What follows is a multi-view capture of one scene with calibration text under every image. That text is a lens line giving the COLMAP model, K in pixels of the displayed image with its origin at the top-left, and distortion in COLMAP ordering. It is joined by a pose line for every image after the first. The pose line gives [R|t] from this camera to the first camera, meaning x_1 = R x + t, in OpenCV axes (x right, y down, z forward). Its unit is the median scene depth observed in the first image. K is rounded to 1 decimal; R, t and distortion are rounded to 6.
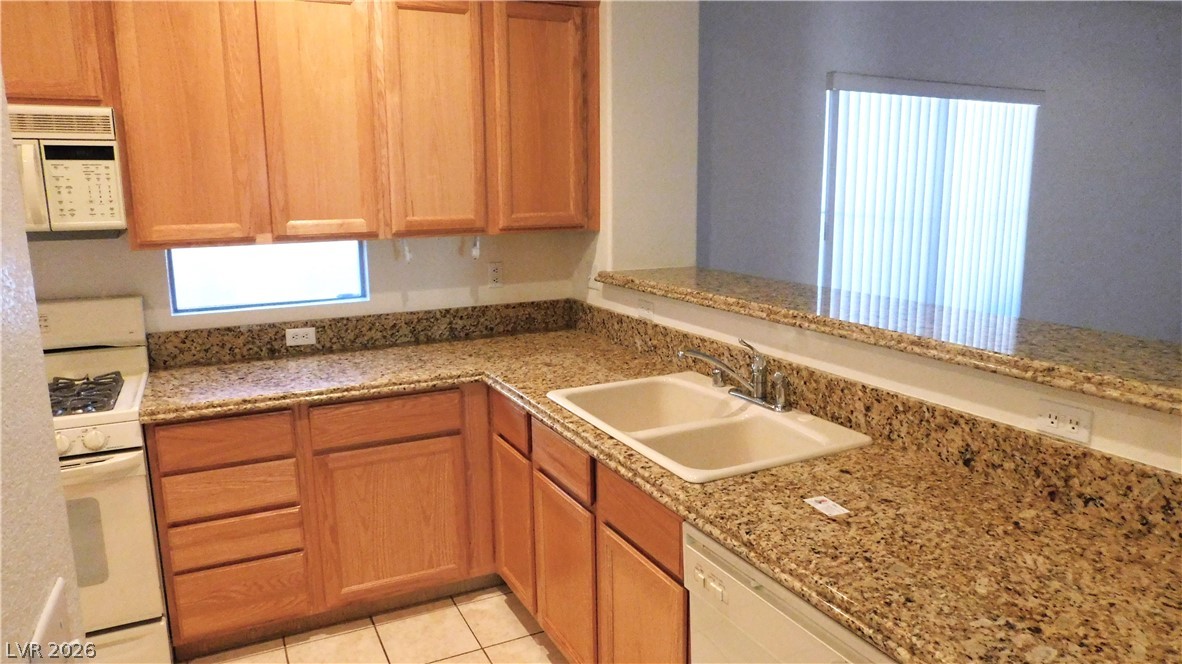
lens RADIAL K [[776.9, 0, 593.4], [0, 776.9, 330.2], [0, 0, 1]] dist [-0.070436, 0.053753]
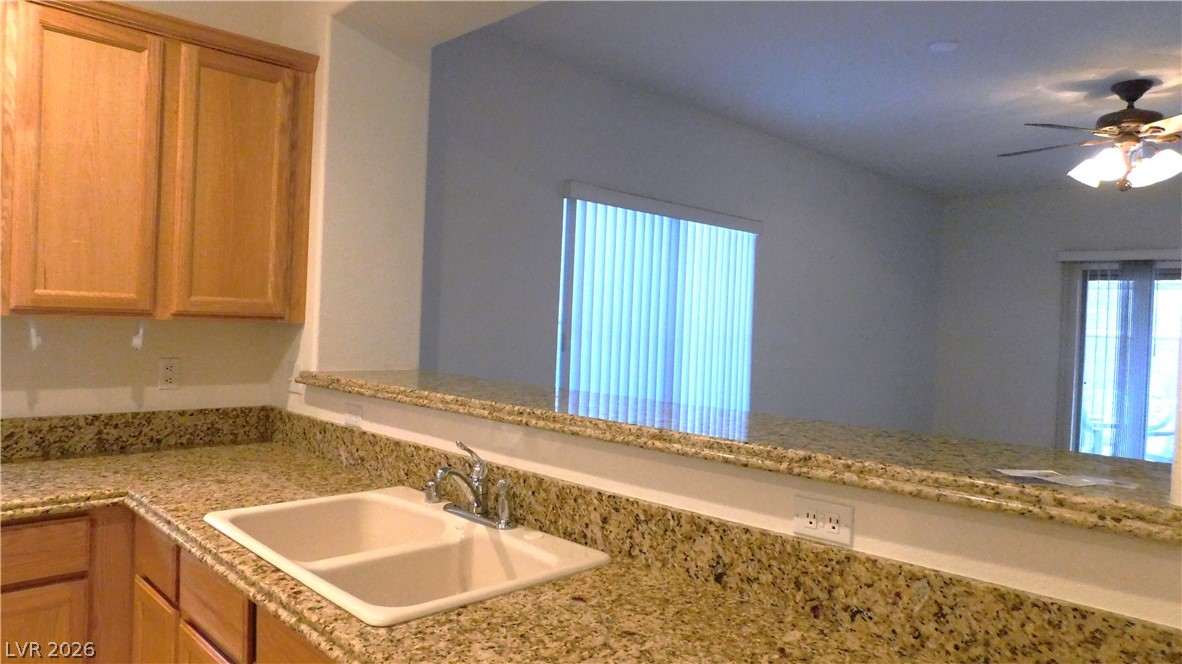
lens RADIAL K [[776.9, 0, 592.3], [0, 776.9, 331.3], [0, 0, 1]] dist [-0.070436, 0.053753]
pose [[0.948636, 0.040718, 0.313737, 0.053185], [0.012382, 0.986145, -0.165425, 0.028881], [-0.316126, 0.160813, 0.934989, 0.138135]]
